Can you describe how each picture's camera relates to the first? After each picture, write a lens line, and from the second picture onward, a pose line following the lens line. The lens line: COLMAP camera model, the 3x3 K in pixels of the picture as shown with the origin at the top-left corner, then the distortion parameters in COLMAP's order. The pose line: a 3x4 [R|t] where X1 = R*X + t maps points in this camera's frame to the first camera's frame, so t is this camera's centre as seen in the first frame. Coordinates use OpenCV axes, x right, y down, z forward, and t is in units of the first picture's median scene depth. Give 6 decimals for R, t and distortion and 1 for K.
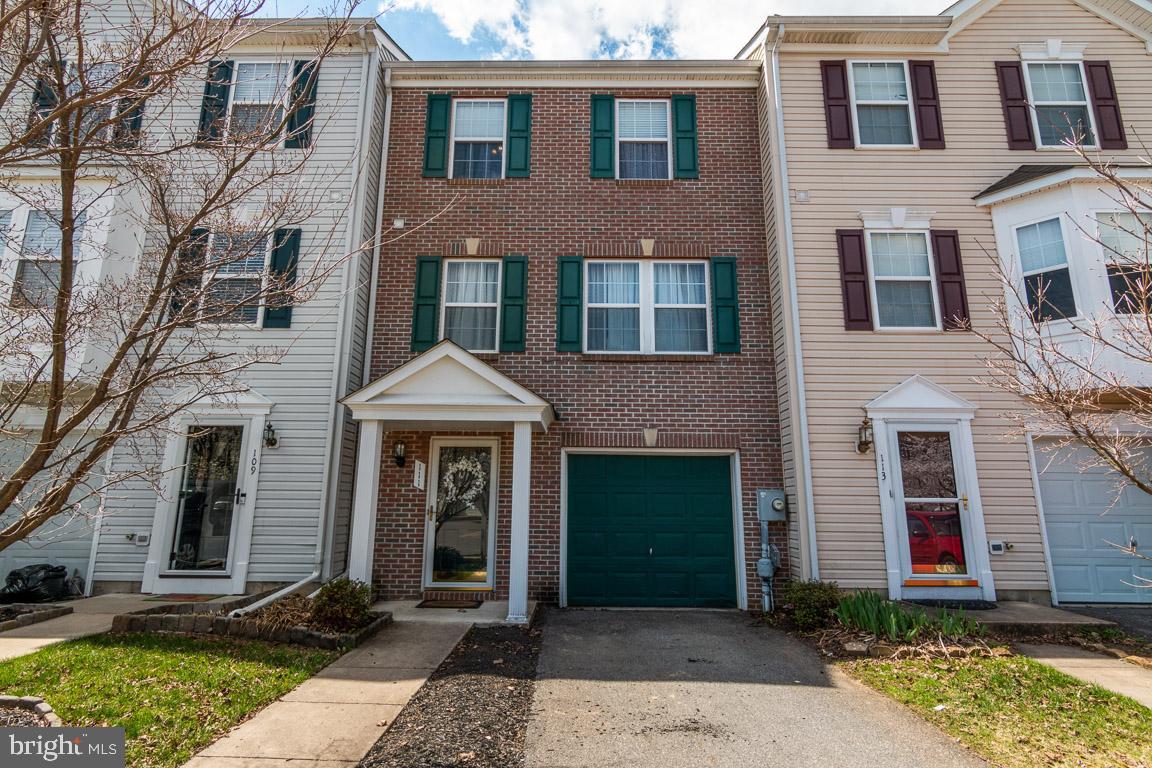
lens RADIAL K [[580.7, 0, 574.0], [0, 580.7, 384.5], [0, 0, 1]] dist [-0.008213, 0.004297]
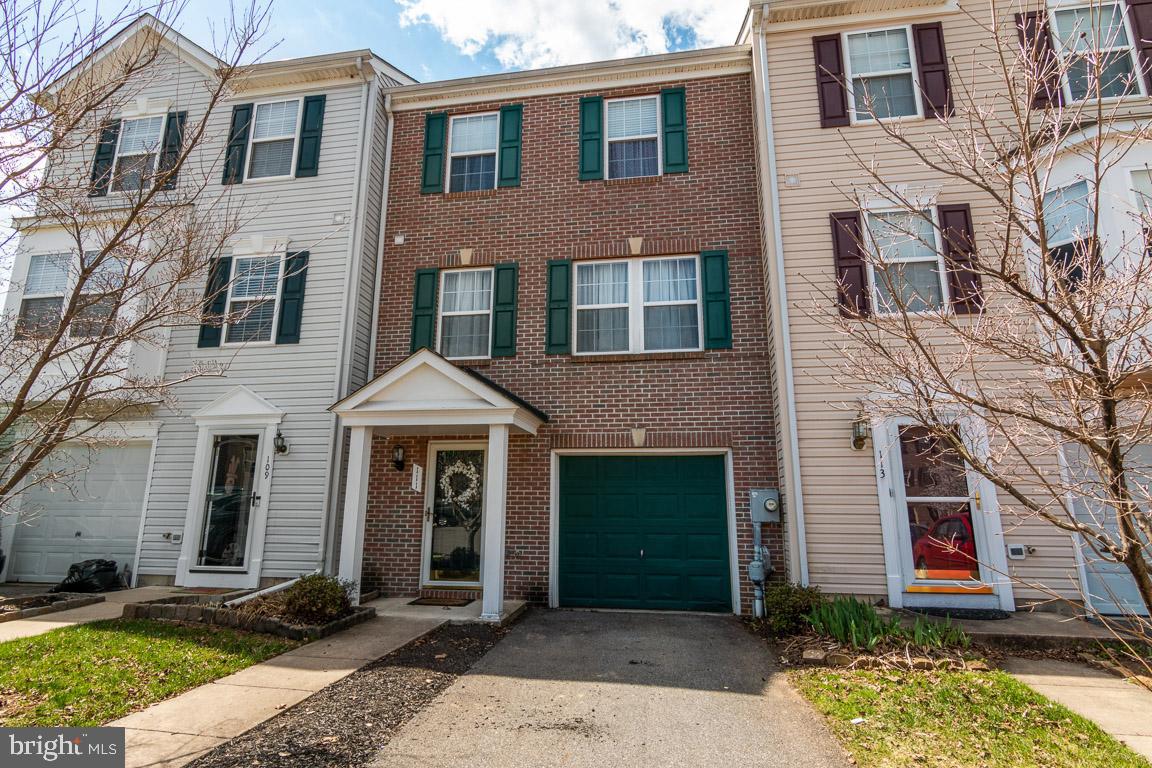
lens RADIAL K [[580.7, 0, 550.5], [0, 580.7, 381.9], [0, 0, 1]] dist [-0.008213, 0.004297]
pose [[0.988023, -0.035514, -0.150162, 0.136337], [0.034452, 0.999360, -0.009666, 0.000955], [0.150409, 0.004377, 0.988614, -0.001641]]
